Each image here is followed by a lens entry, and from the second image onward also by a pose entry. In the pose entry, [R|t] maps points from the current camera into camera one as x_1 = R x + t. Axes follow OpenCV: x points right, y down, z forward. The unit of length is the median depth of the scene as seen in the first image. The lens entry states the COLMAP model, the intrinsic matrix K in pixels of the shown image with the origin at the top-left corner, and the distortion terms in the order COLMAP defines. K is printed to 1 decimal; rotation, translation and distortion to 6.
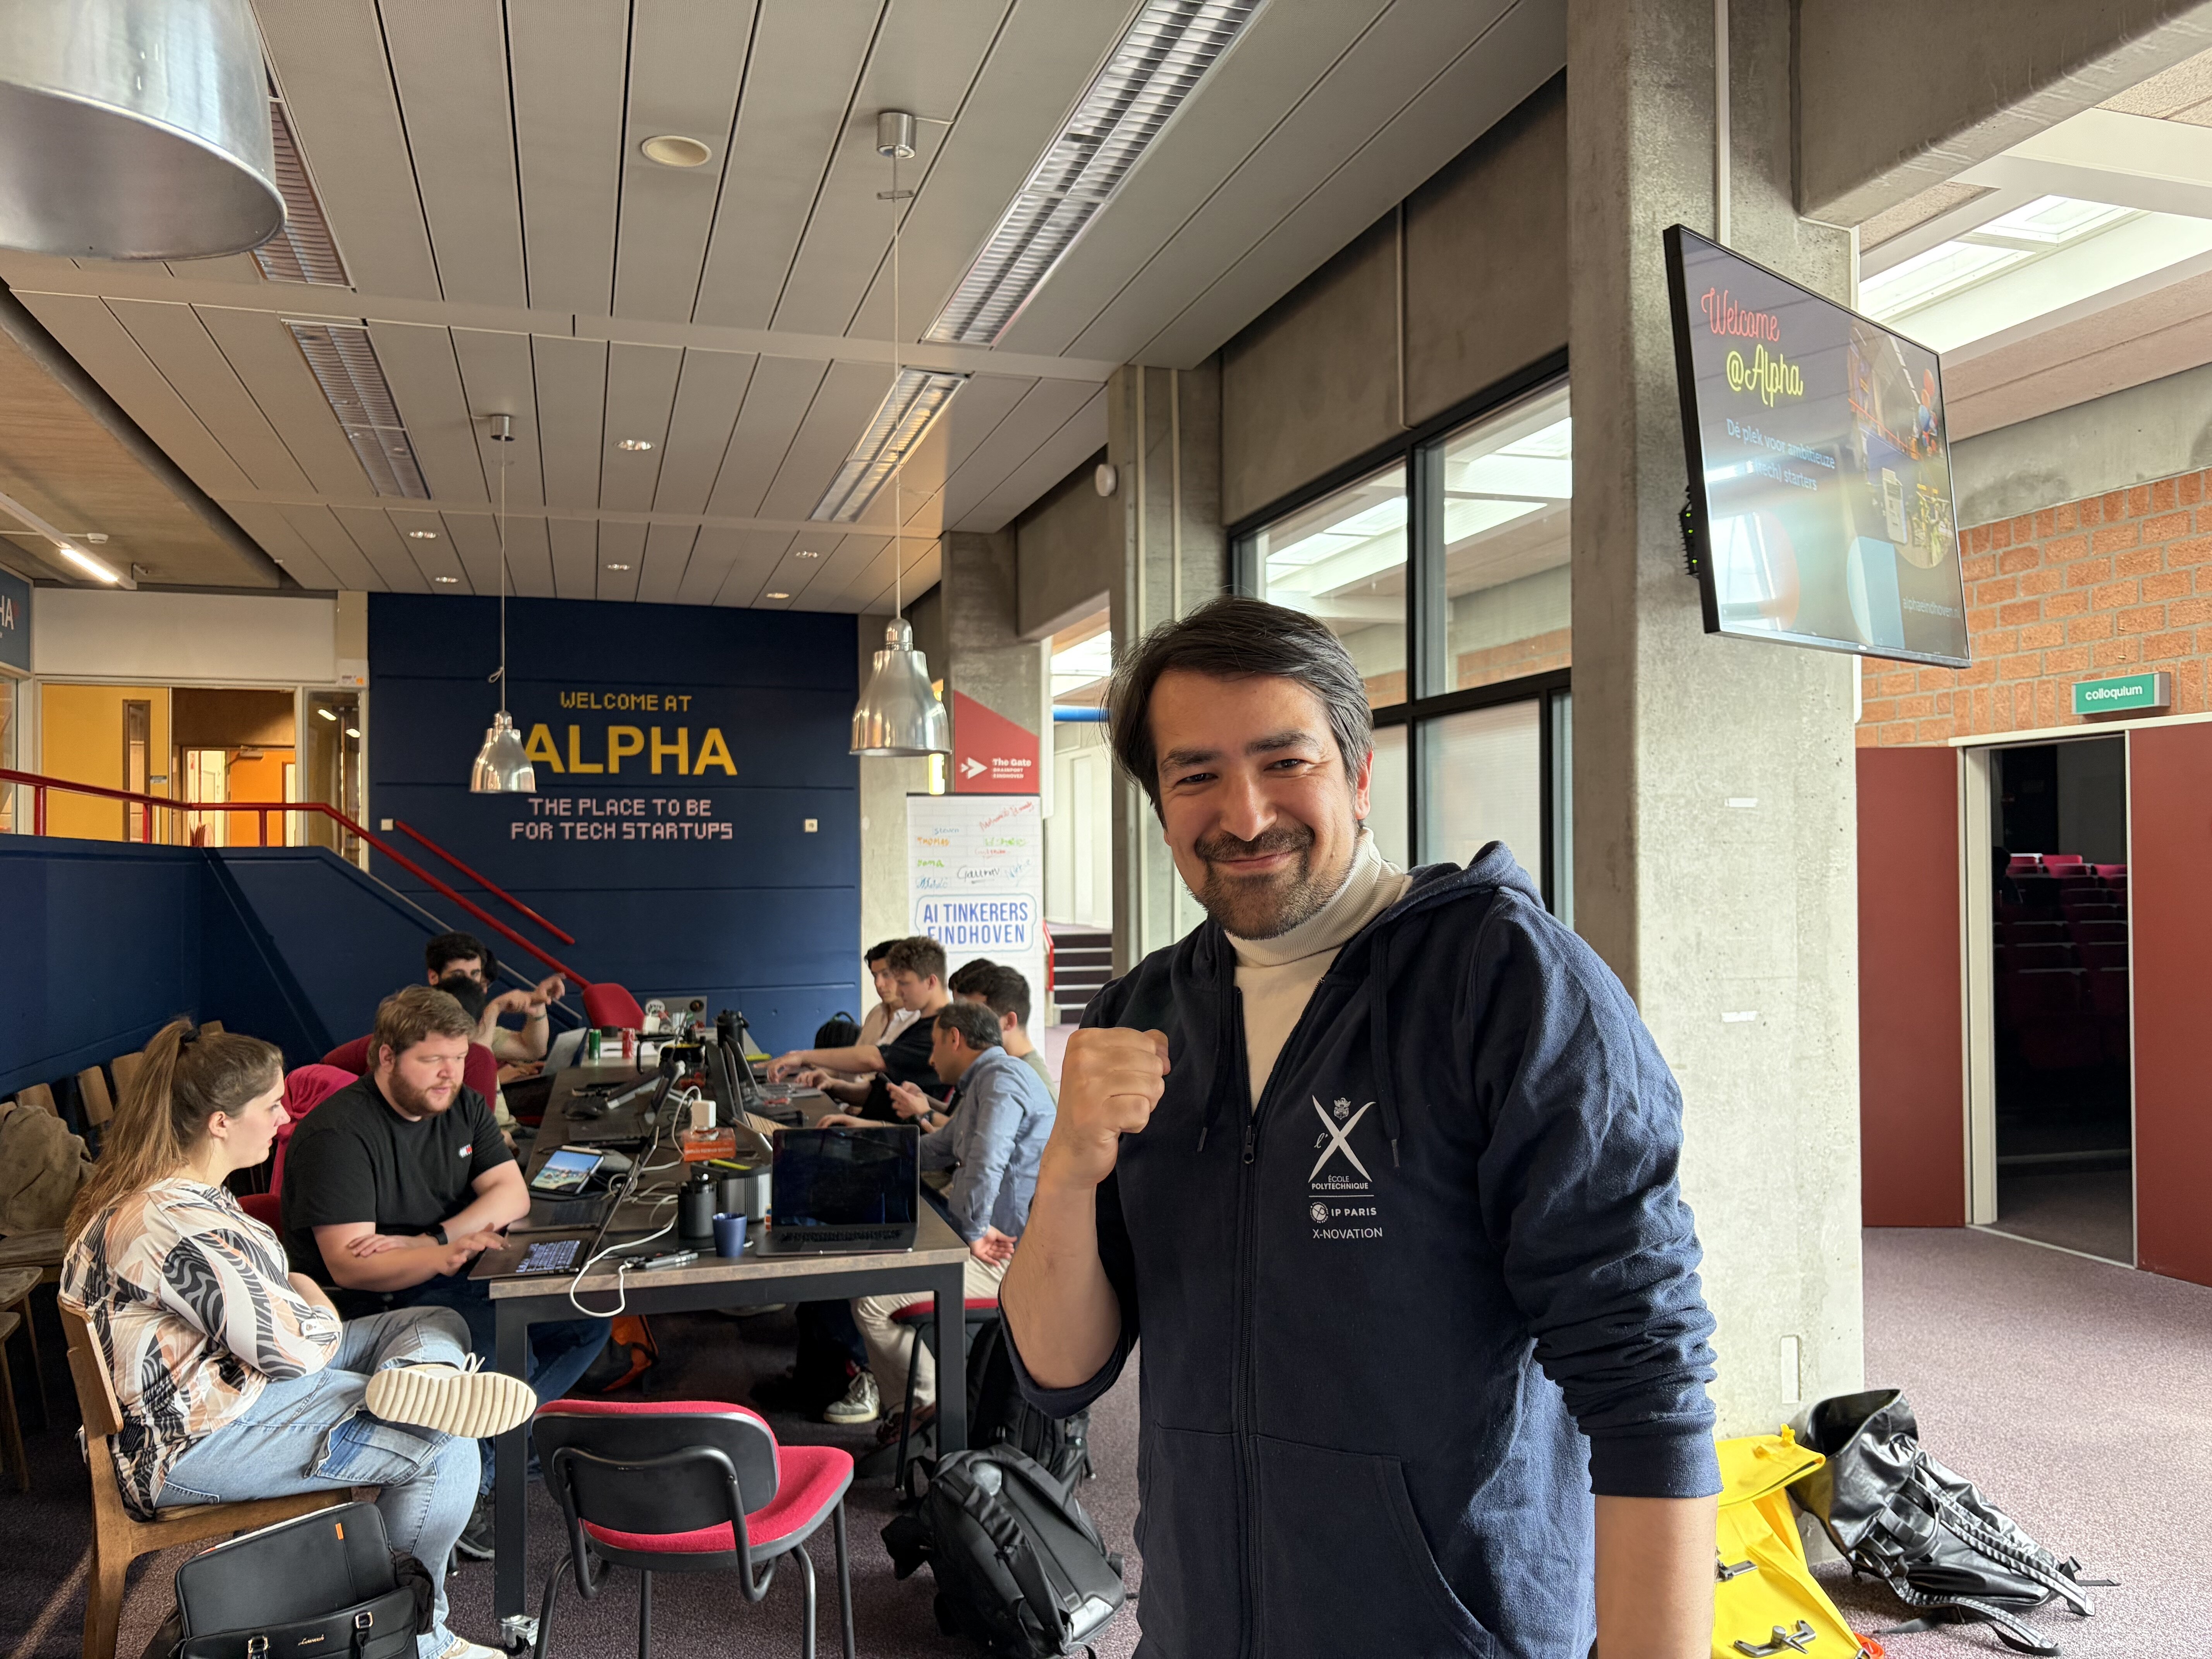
lens RADIAL K [[1775.3, 0, 1170.6], [0, 1775.3, 842.4], [0, 0, 1]] dist [0.008303, -0.026598]
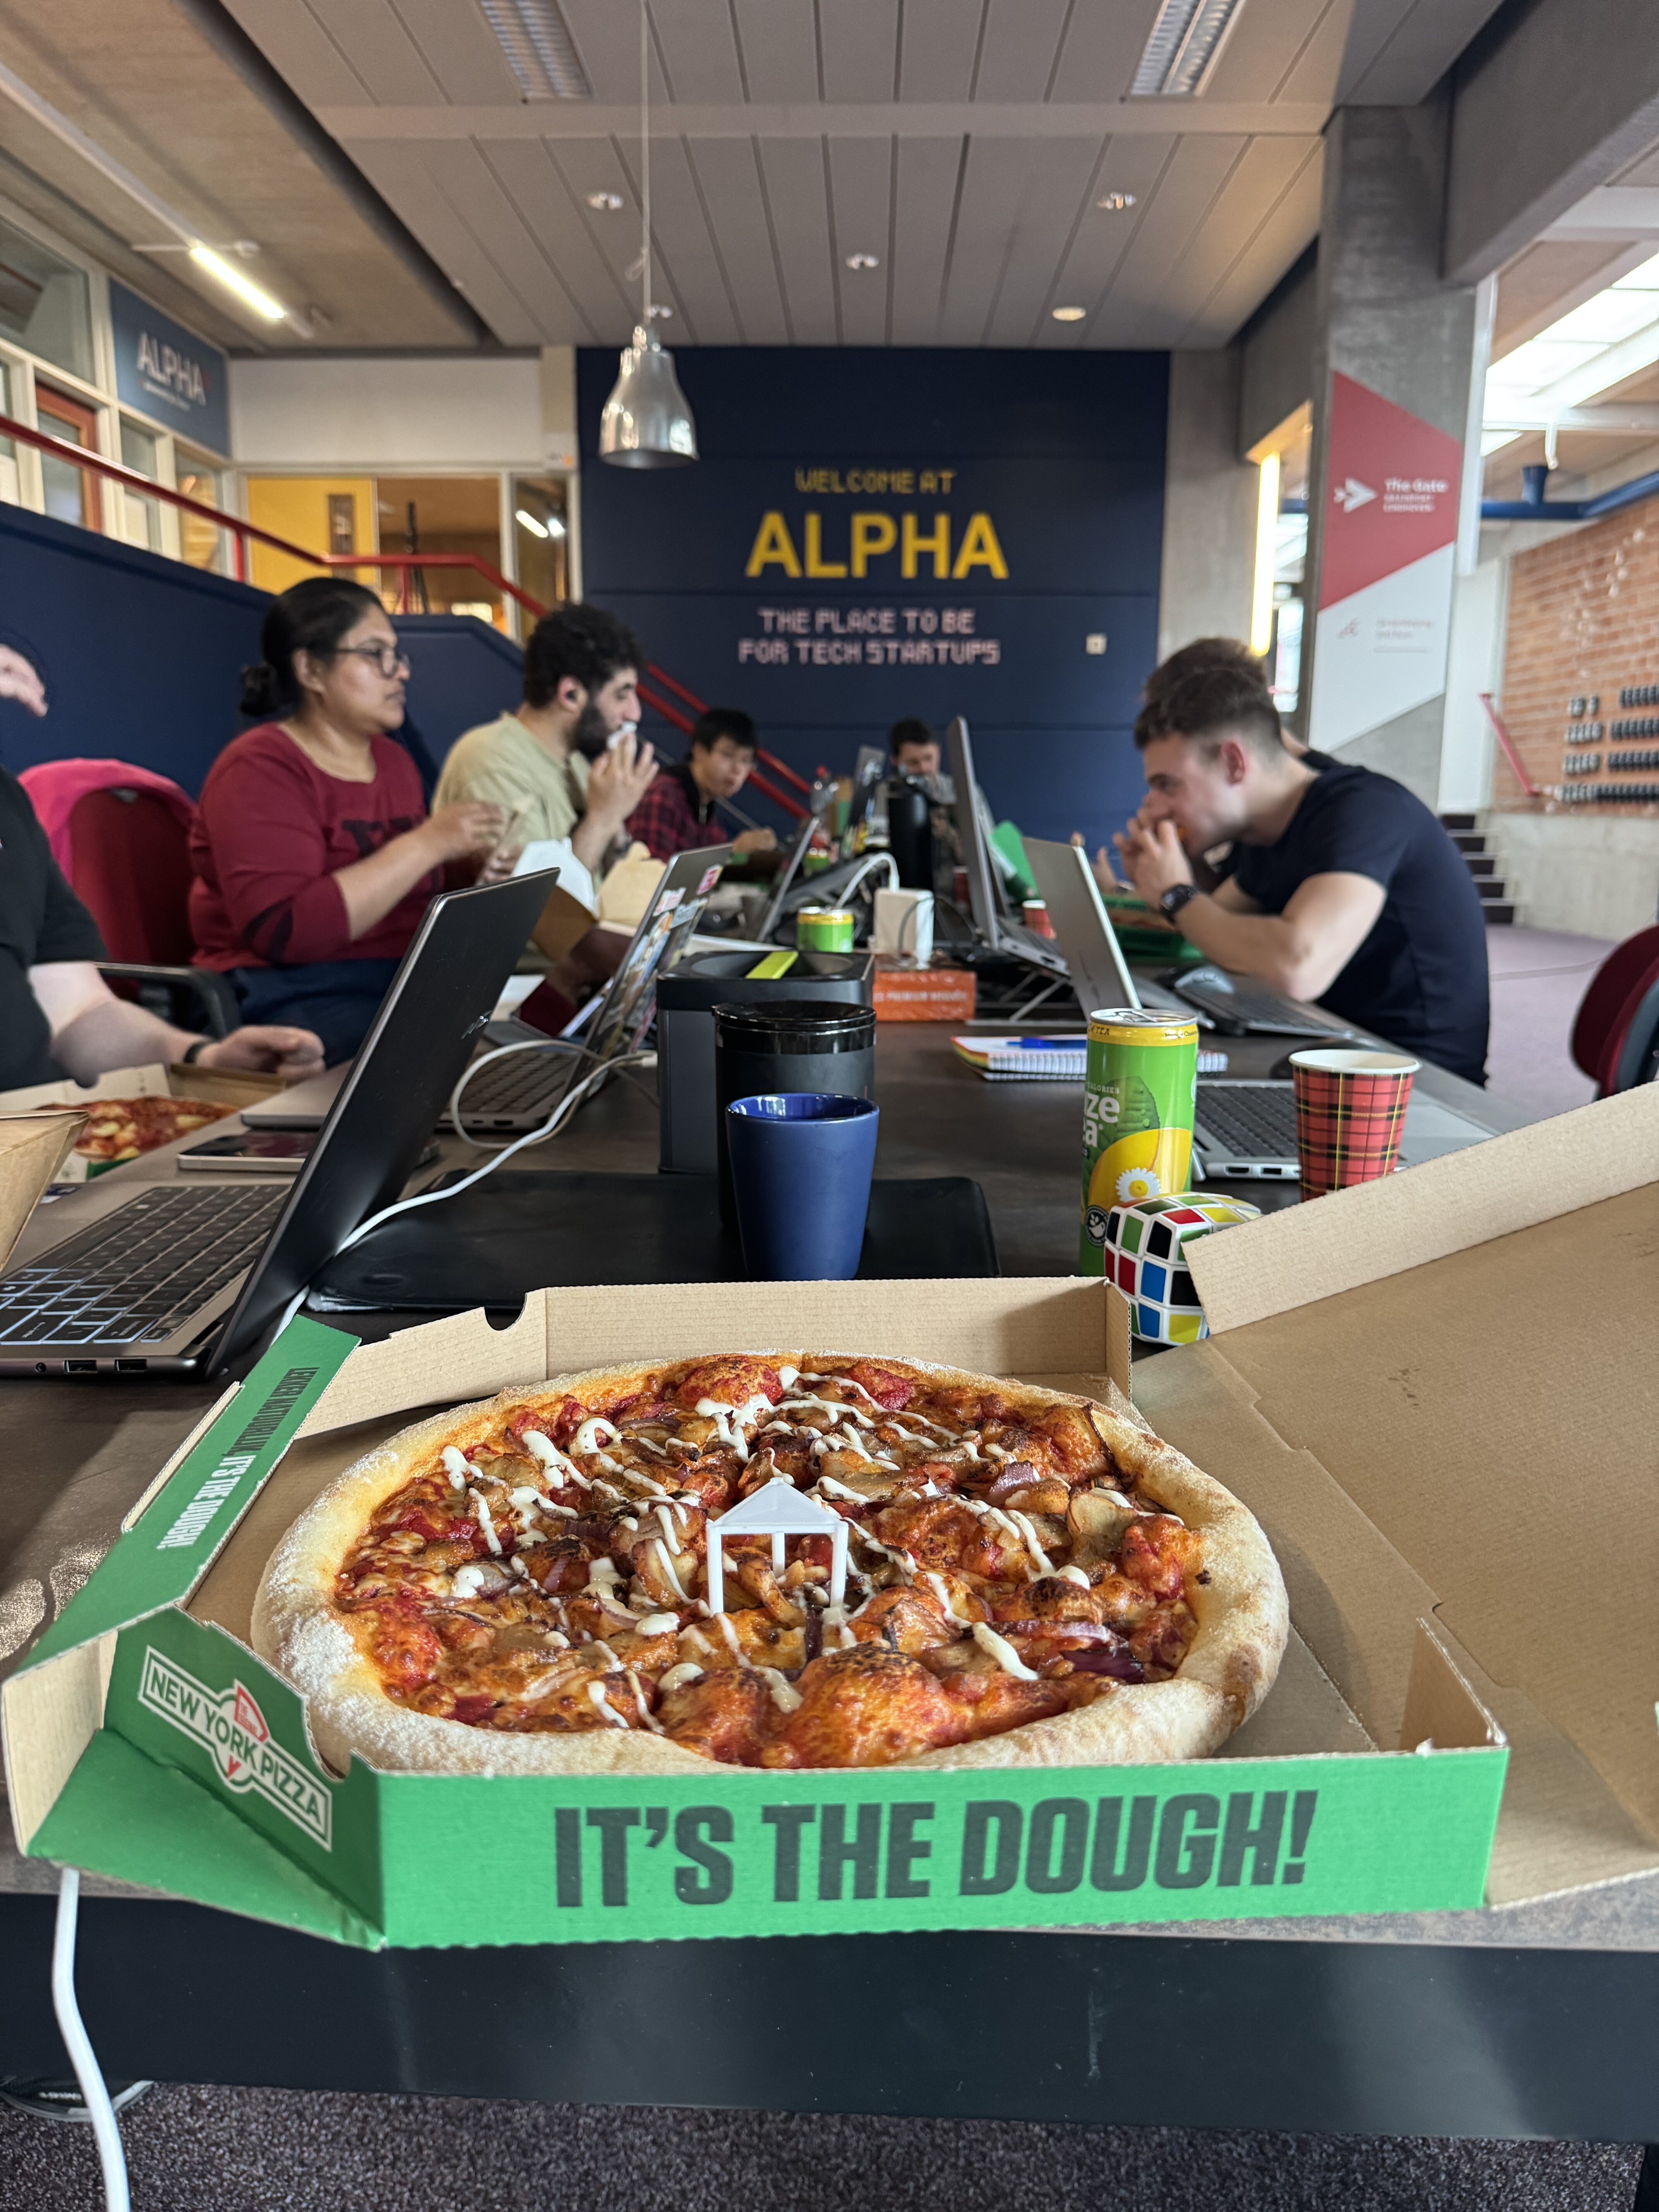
lens RADIAL K [[1648.0, 0, 795.5], [0, 1648.0, 1181.9], [0, 0, 1]] dist [0.034453, -0.056600]
pose [[0.935254, 0.089969, -0.342352, -0.076368], [-0.004887, 0.970350, 0.241654, 0.063169], [0.353942, -0.224335, 0.907964, 0.325557]]
